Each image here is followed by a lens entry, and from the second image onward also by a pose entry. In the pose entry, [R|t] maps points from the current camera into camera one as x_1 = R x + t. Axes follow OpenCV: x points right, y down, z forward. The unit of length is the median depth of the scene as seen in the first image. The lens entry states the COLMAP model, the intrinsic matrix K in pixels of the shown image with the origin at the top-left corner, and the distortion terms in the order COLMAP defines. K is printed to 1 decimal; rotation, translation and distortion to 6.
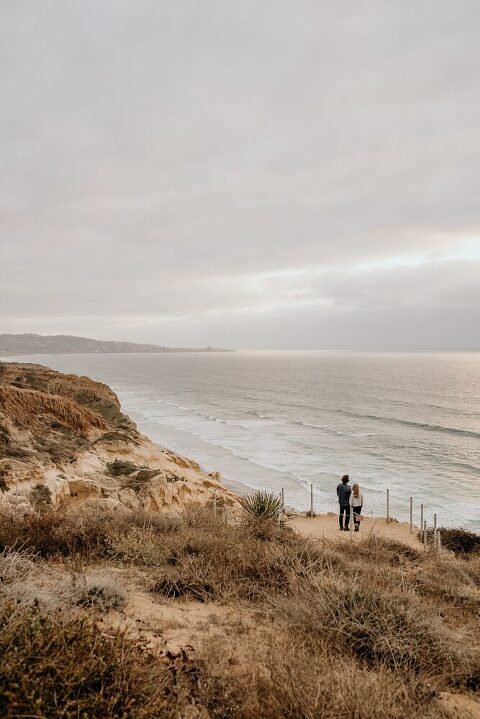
lens RADIAL K [[766.0, 0, 240.0], [0, 766.0, 359.5], [0, 0, 1]] dist [0.004772, 0.016478]
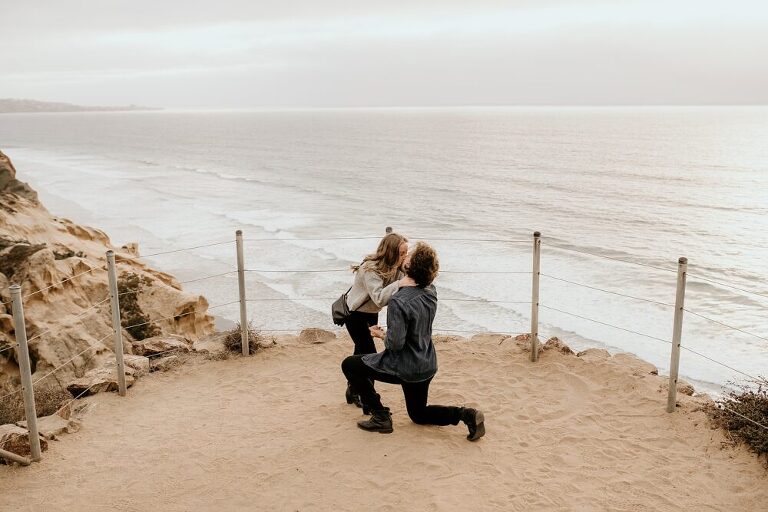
lens RADIAL K [[818.2, 0, 372.3], [0, 818.2, 255.3], [0, 0, 1]] dist [0.004772, 0.016478]
pose [[0.971503, -0.063640, 0.228325, 0.019040], [0.024962, 0.985395, 0.168443, 0.032790], [-0.235710, -0.157944, 0.958903, 0.186648]]
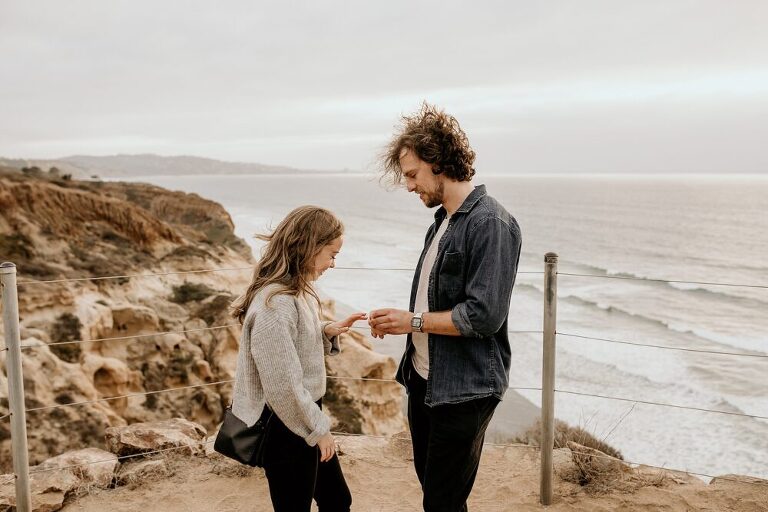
lens RADIAL K [[818.2, 0, 372.3], [0, 818.2, 255.3], [0, 0, 1]] dist [0.004772, 0.016478]
pose [[0.999930, 0.000063, -0.011794, 0.028821], [0.000940, 0.996383, 0.084970, 0.039135], [0.011757, -0.084975, 0.996314, 0.217144]]
